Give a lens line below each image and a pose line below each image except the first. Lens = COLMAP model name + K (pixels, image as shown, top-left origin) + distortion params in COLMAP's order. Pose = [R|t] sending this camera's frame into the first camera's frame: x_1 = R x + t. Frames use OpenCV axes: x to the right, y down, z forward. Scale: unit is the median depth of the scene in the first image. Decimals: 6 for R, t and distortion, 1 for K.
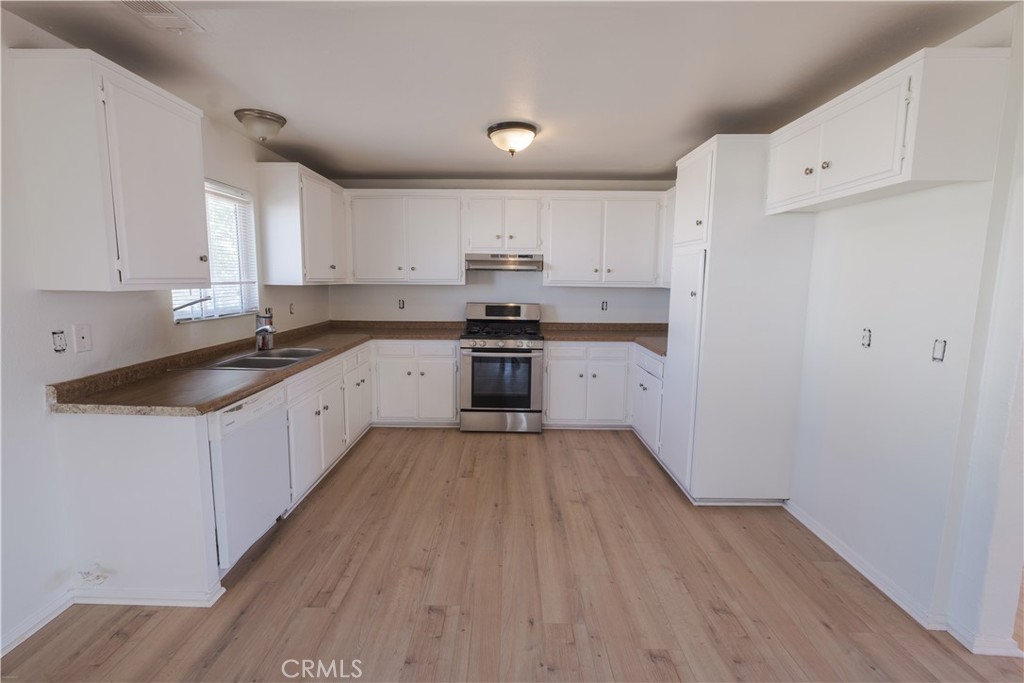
lens RADIAL K [[451.8, 0, 505.2], [0, 451.8, 336.1], [0, 0, 1]] dist [-0.002145, -0.000004]
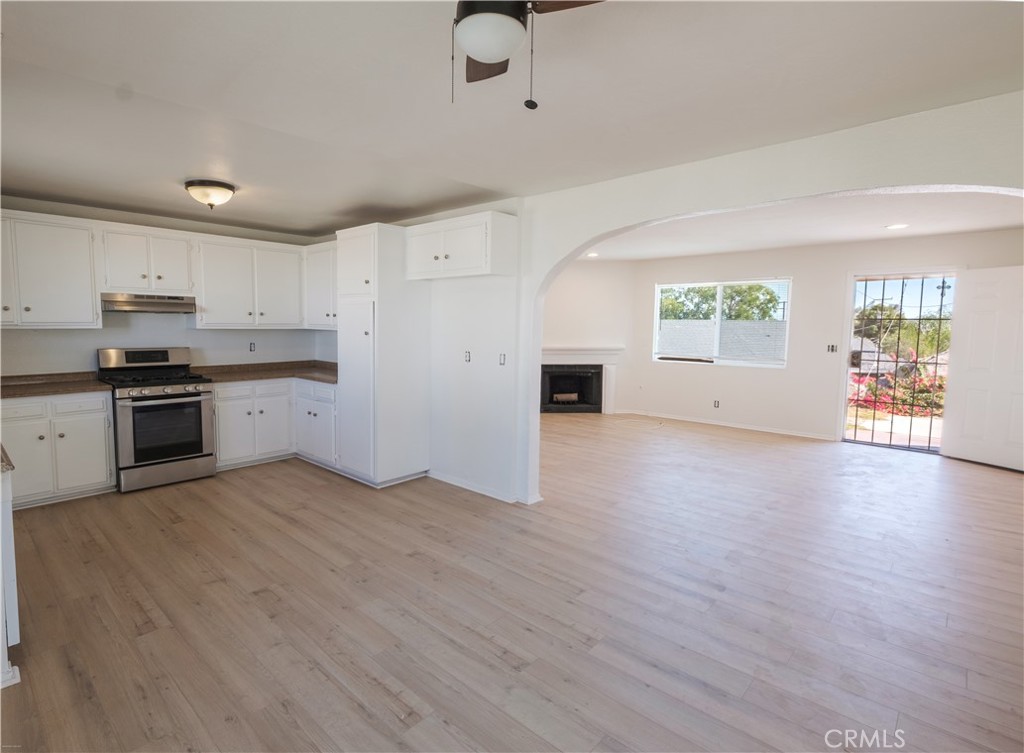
lens RADIAL K [[512.2, 0, 451.0], [0, 512.2, 371.3], [0, 0, 1]] dist [-0.002167, -0.000177]
pose [[0.703181, -0.069527, 0.707604, -0.361887], [0.086495, 0.996181, 0.011927, 0.017327], [-0.705731, 0.052817, 0.706509, -0.191501]]
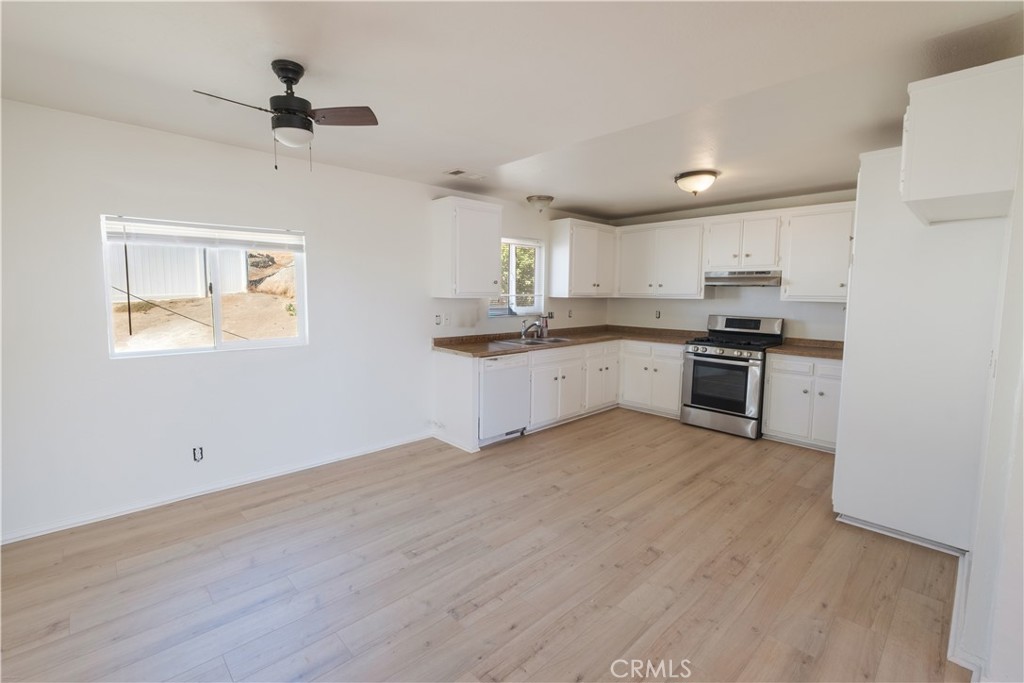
lens RADIAL K [[451.8, 0, 505.2], [0, 451.8, 336.1], [0, 0, 1]] dist [-0.002145, -0.000004]
pose [[0.697340, 0.067923, -0.713515, 0.434484], [-0.093214, 0.995639, 0.003679, 0.026105], [0.710653, 0.063944, 0.700631, -0.176466]]
